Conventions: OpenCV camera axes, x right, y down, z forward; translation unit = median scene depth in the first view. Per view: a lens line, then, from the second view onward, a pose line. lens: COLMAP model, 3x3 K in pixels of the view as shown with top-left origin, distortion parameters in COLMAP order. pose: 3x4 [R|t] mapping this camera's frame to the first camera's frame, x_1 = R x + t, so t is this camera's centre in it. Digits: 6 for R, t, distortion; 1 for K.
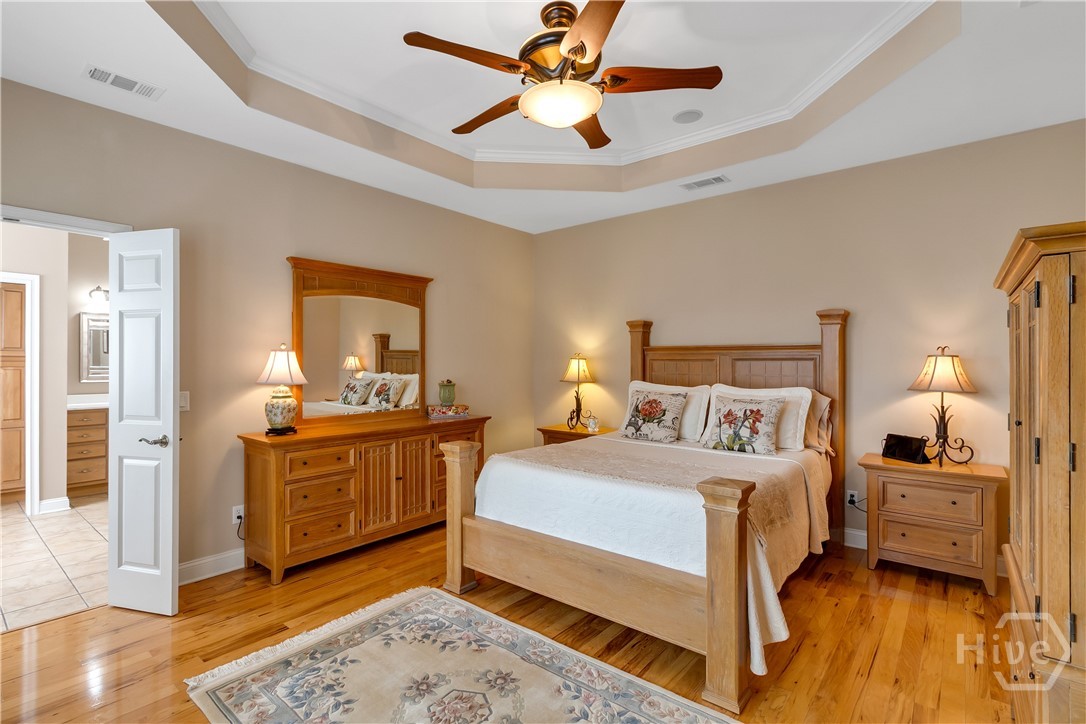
lens RADIAL K [[506.1, 0, 543.9], [0, 506.1, 362.8], [0, 0, 1]] dist [0.002344, 0.001379]
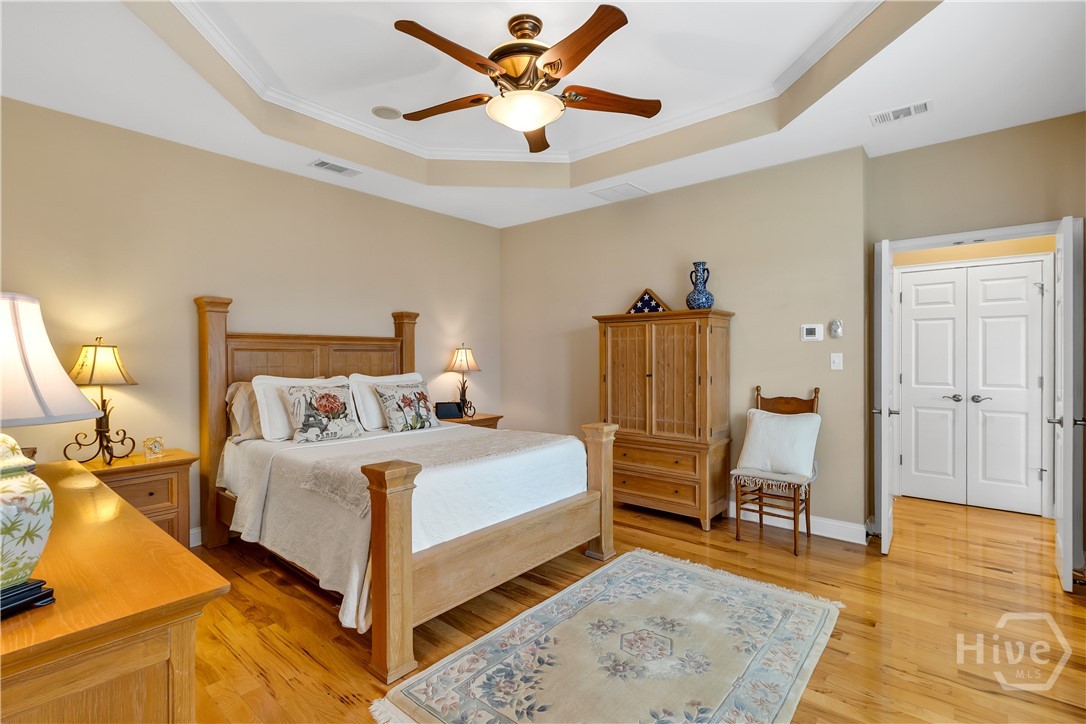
lens RADIAL K [[506.1, 0, 537.7], [0, 506.1, 359.2], [0, 0, 1]] dist [0.002344, 0.001379]
pose [[0.022971, -0.007808, 0.999706, -0.797963], [0.002708, 0.999966, 0.007748, 0.006791], [-0.999732, 0.002529, 0.022991, 0.725488]]
